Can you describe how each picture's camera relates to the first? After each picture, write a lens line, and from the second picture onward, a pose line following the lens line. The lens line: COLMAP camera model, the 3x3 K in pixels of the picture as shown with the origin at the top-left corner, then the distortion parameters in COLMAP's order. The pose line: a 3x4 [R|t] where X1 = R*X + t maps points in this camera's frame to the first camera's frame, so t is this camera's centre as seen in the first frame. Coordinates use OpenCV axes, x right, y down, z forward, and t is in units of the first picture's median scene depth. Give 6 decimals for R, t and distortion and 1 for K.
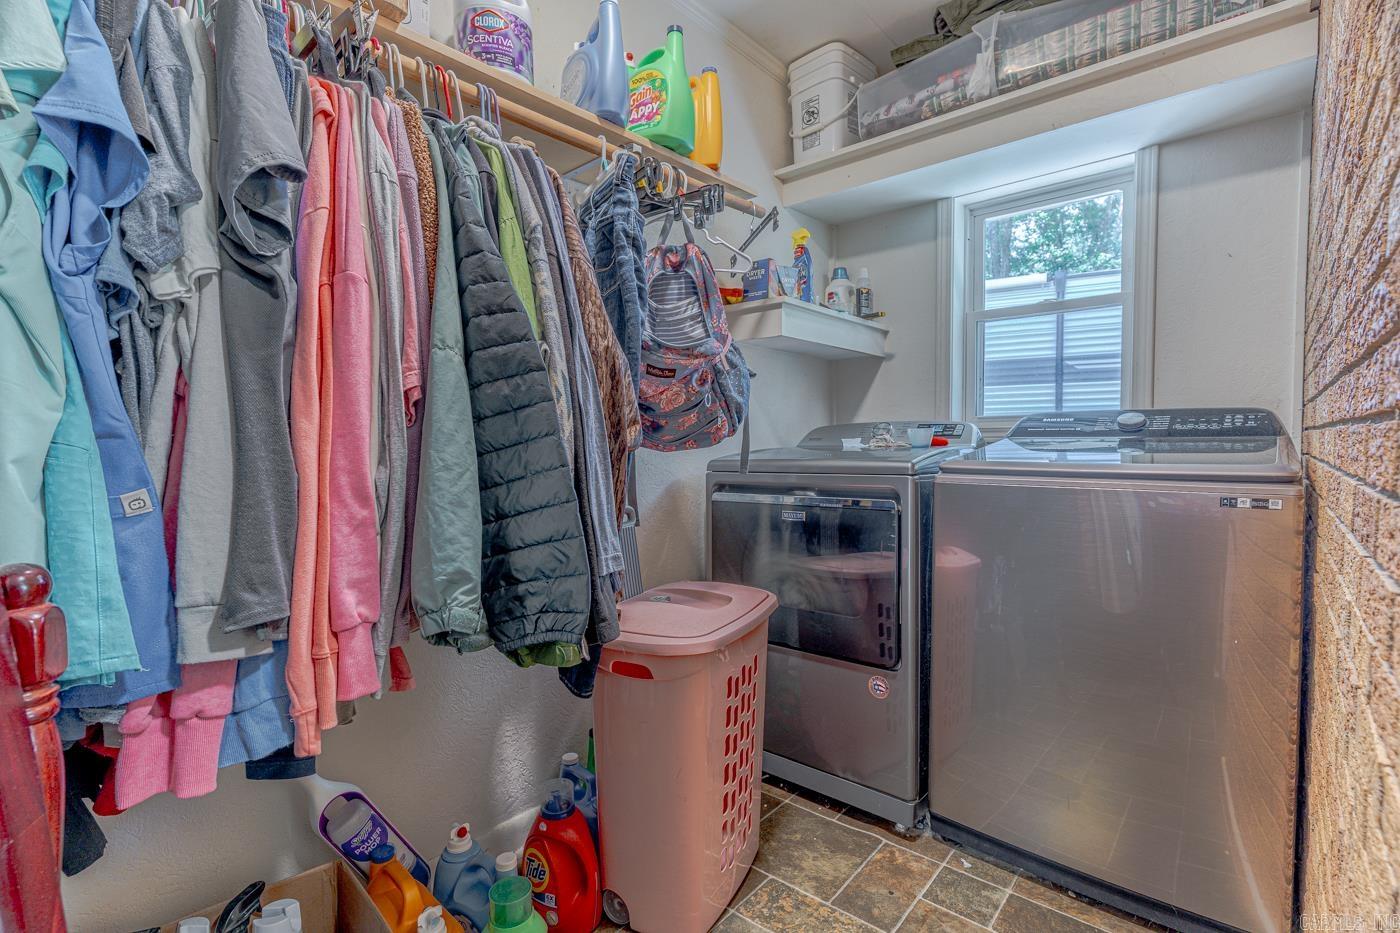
lens RADIAL K [[661.5, 0, 694.8], [0, 661.5, 460.8], [0, 0, 1]] dist [-0.000004, -0.000074]
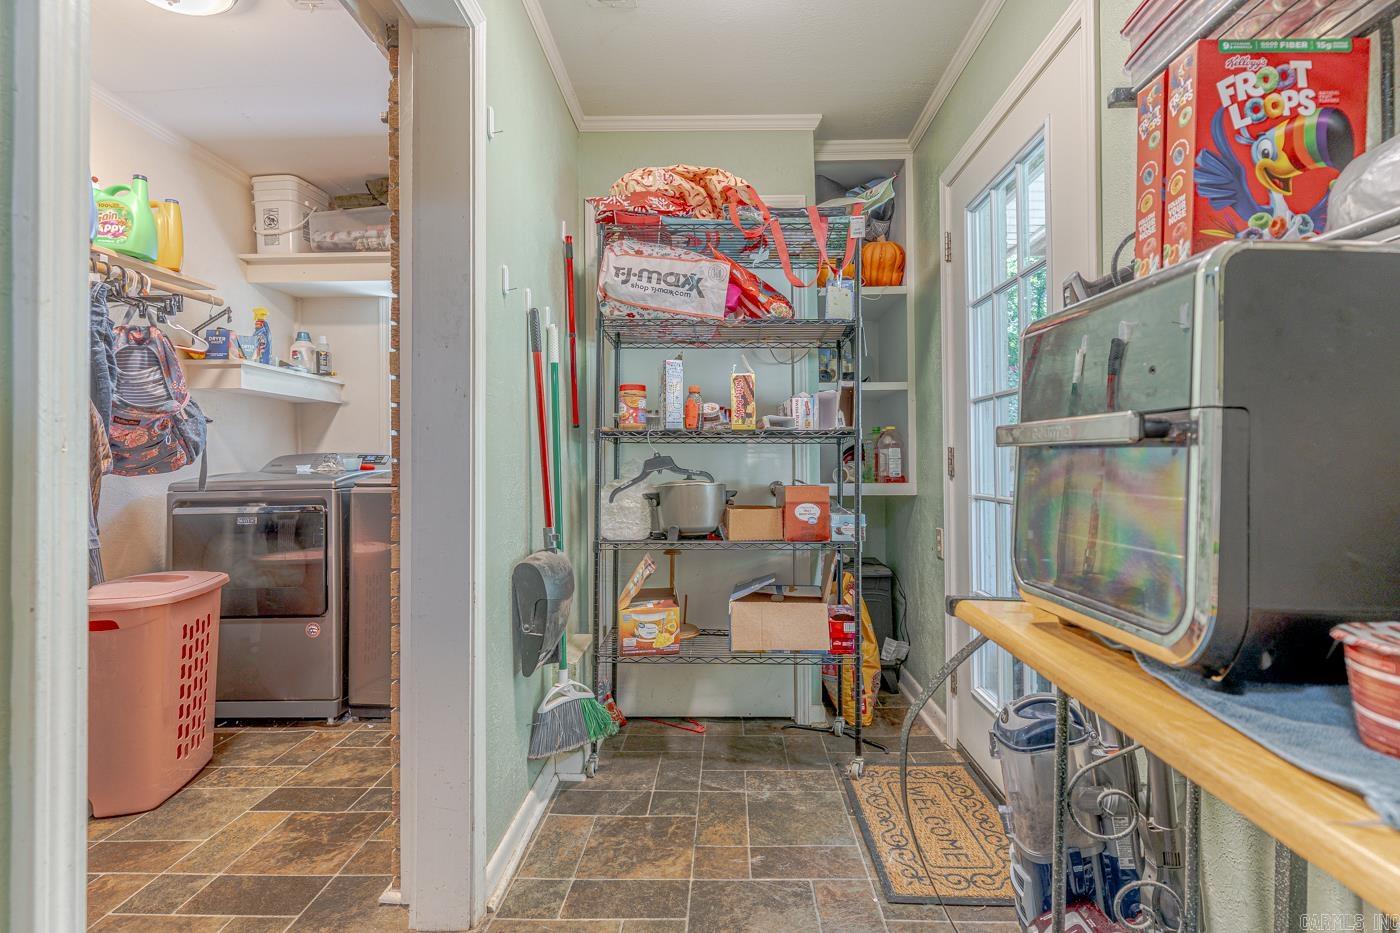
lens RADIAL K [[663.6, 0, 706.3], [0, 663.6, 453.0], [0, 0, 1]] dist [0.001031, 0.000073]
pose [[0.768362, 0.006589, 0.639981, -0.004497], [0.024084, 0.998941, -0.039200, 0.019220], [-0.639562, 0.045533, 0.767390, -0.746872]]
